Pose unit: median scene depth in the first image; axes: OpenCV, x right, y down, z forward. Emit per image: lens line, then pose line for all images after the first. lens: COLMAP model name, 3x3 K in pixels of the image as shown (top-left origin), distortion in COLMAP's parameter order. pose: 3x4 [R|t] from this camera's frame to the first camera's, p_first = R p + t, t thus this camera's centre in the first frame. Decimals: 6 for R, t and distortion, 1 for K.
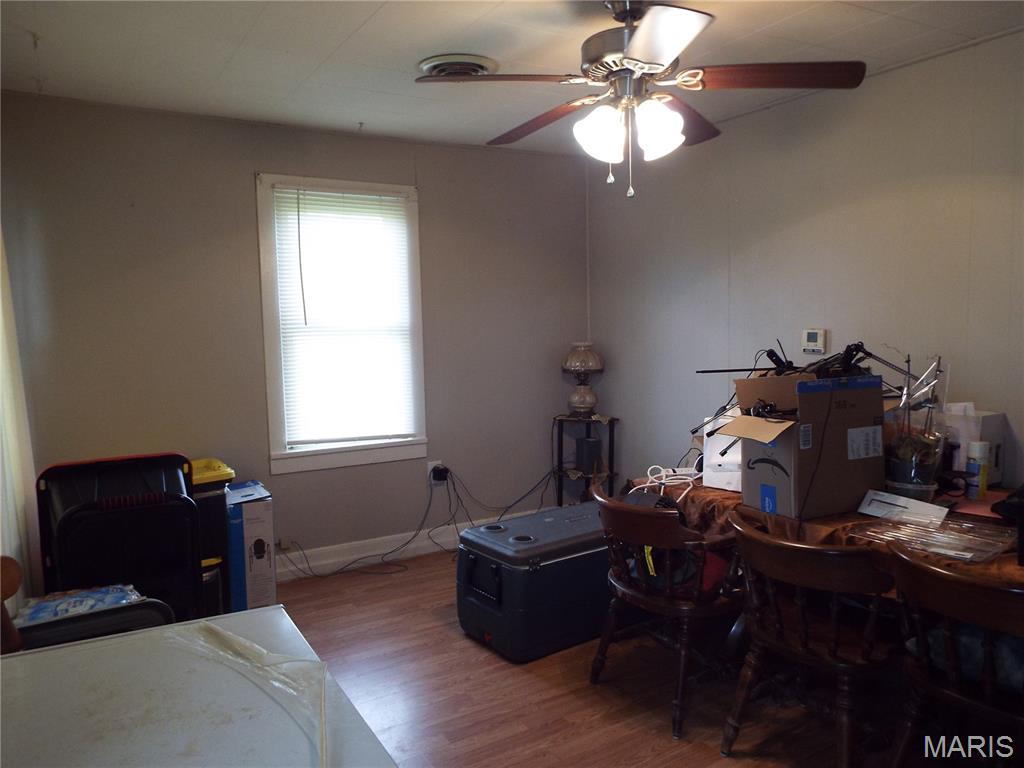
lens RADIAL K [[750.1, 0, 512.0], [0, 750.1, 384.0], [0, 0, 1]] dist [-0.006667, -0.000161]
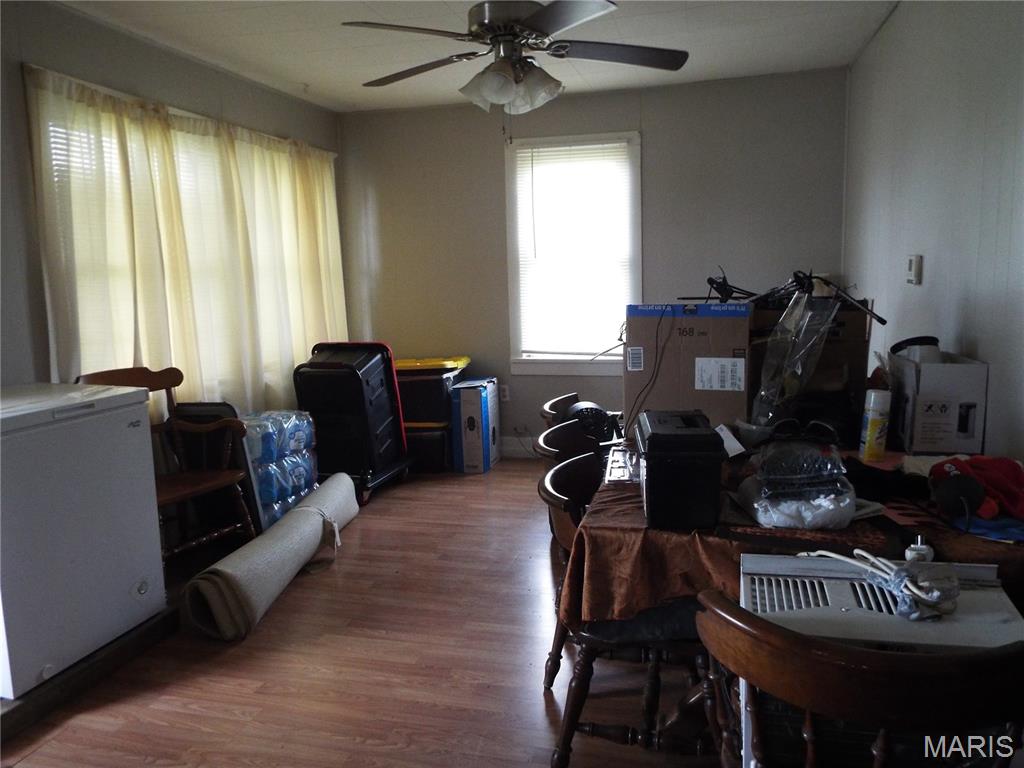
lens RADIAL K [[750.1, 0, 512.0], [0, 750.1, 384.0], [0, 0, 1]] dist [-0.006667, -0.000161]
pose [[0.692500, 0.110819, -0.712855, 0.685652], [-0.055682, 0.993394, 0.100339, 0.007024], [0.719265, -0.029792, 0.694096, 0.107825]]
